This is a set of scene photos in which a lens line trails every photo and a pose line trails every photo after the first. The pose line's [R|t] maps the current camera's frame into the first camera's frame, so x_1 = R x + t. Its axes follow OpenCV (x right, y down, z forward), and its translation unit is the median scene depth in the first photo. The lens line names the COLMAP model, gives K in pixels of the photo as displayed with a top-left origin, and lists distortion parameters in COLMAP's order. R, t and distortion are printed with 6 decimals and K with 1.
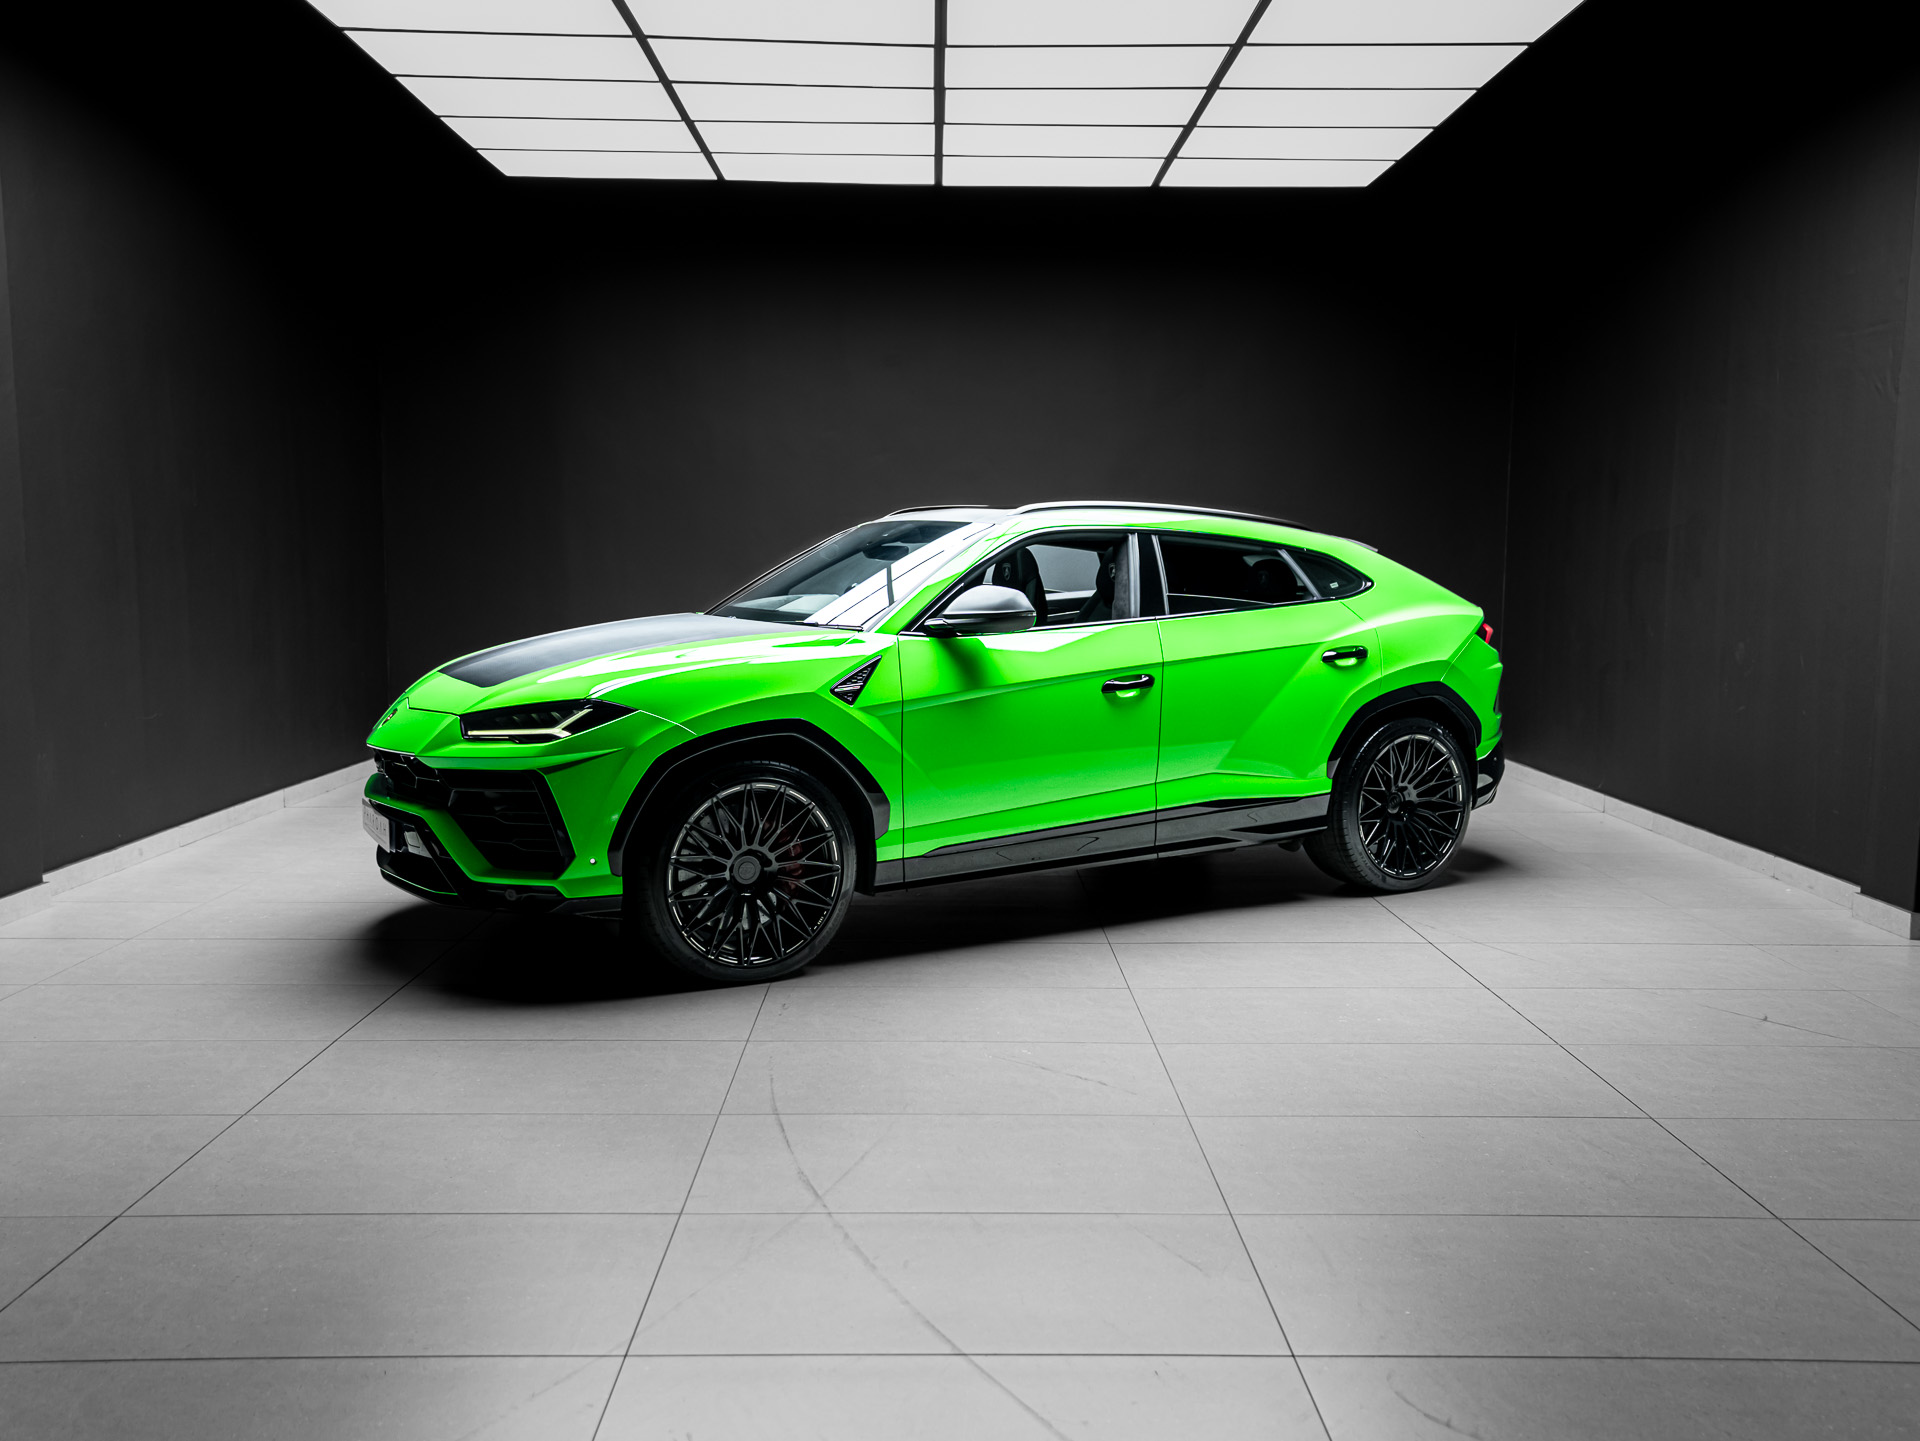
lens RADIAL K [[1531.3, 0, 955.9], [0, 1531.3, 716.4], [0, 0, 1]] dist [0.040882, 0.003631]
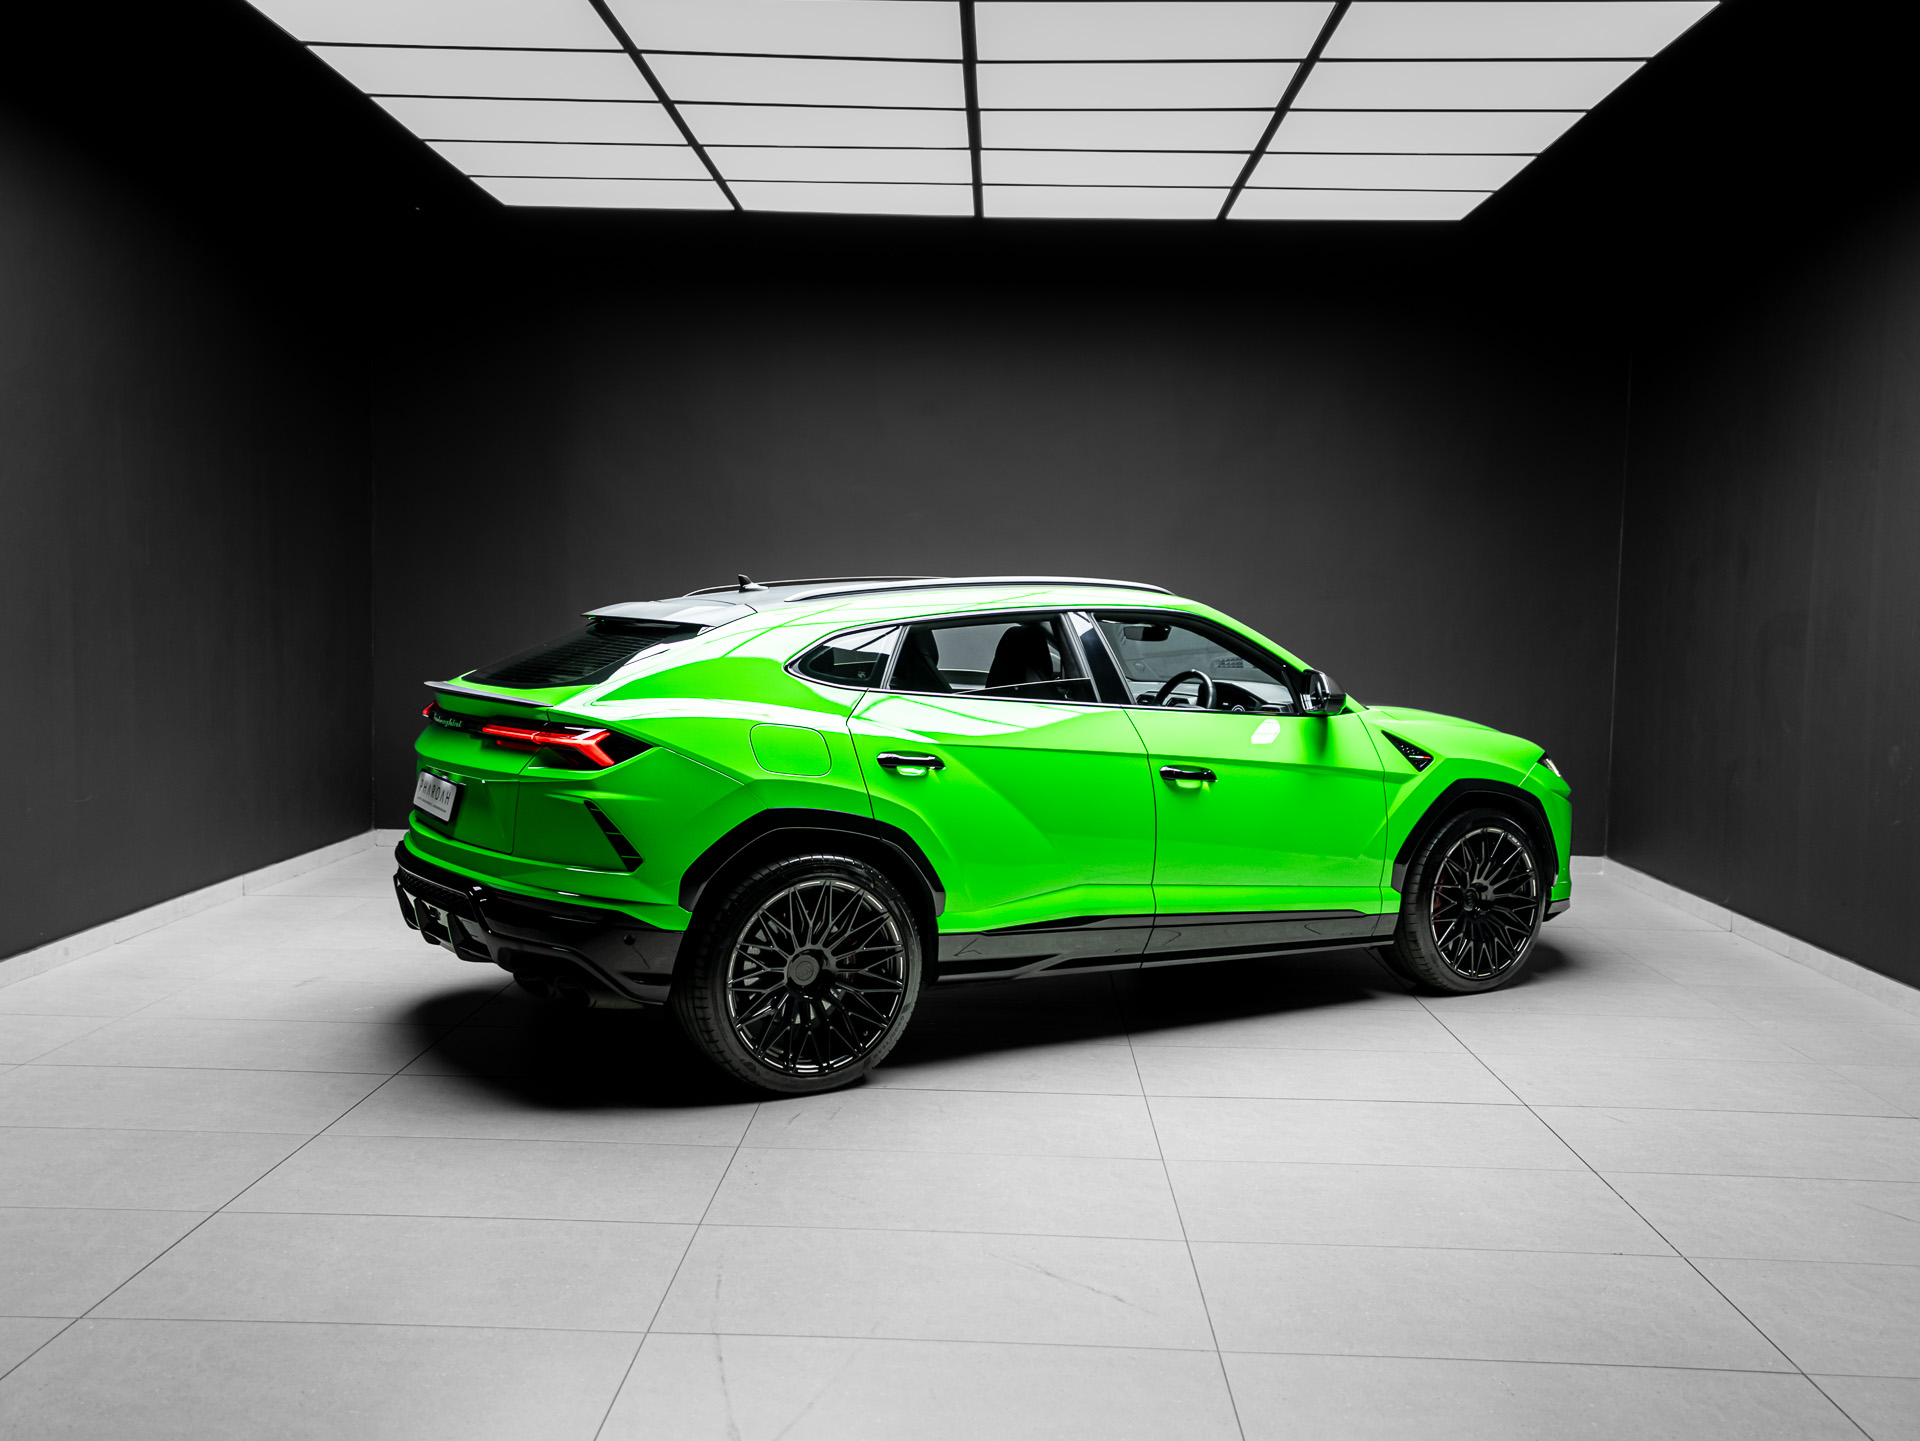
lens RADIAL K [[1608.1, 0, 965.8], [0, 1608.1, 717.9], [0, 0, 1]] dist [0.031001, 0.019218]
pose [[0.999087, 0.016223, -0.039531, 0.030088], [-0.017425, 0.999390, -0.030265, -0.030829], [0.039016, 0.030926, 0.998760, 0.086768]]
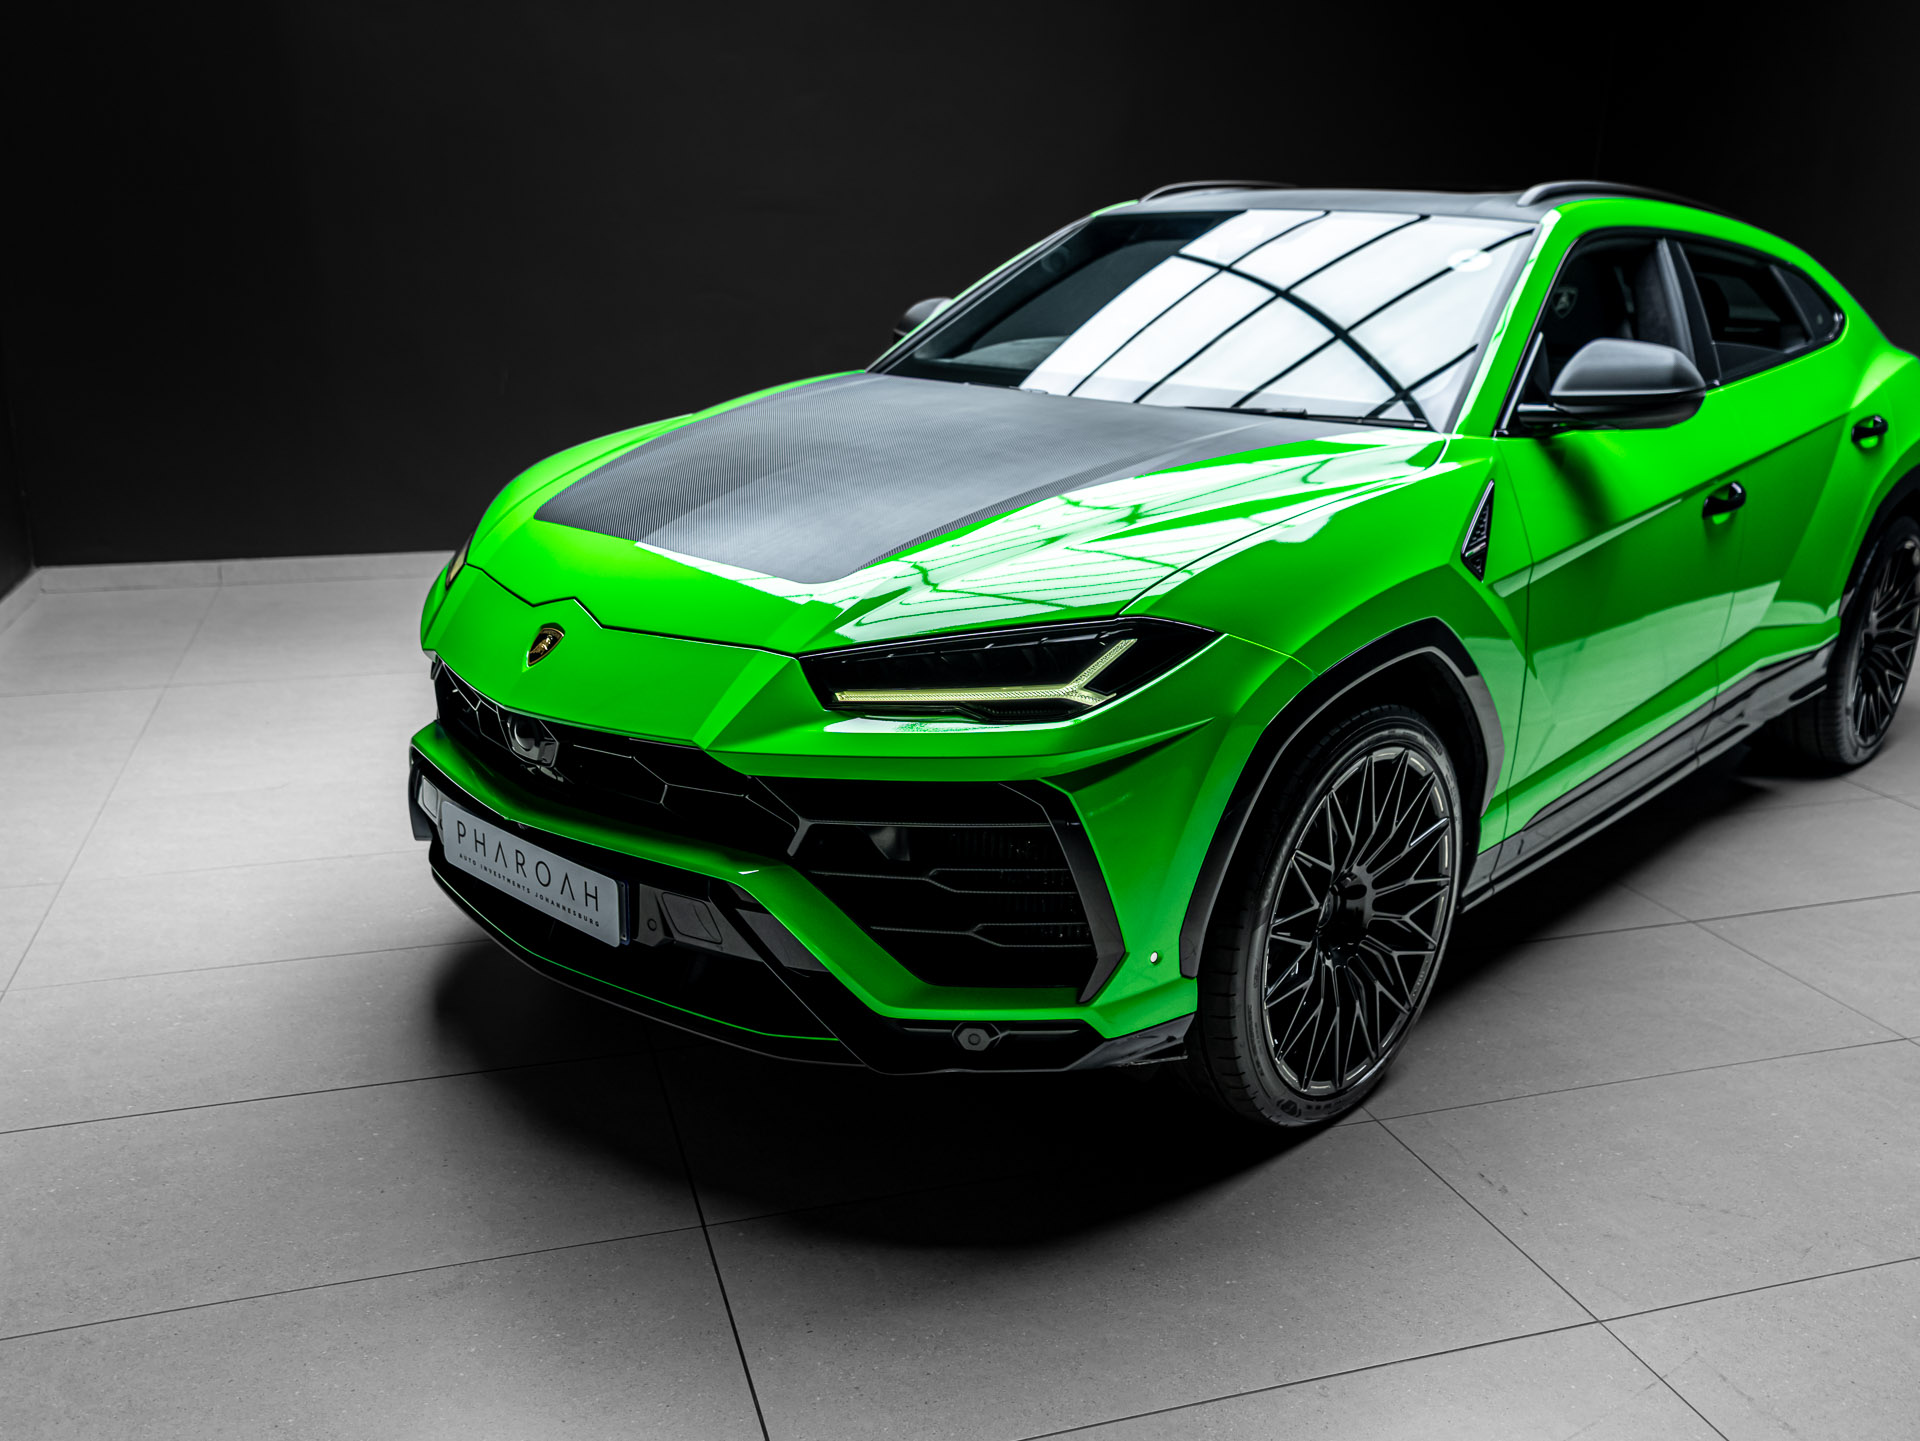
lens RADIAL K [[1608.1, 0, 955.4], [0, 1608.1, 713.8], [0, 0, 1]] dist [0.031001, 0.019218]
pose [[0.956053, -0.070015, 0.284712, -0.347527], [0.016856, 0.982588, 0.185029, -0.059114], [-0.292710, -0.172099, 0.940587, 0.450732]]
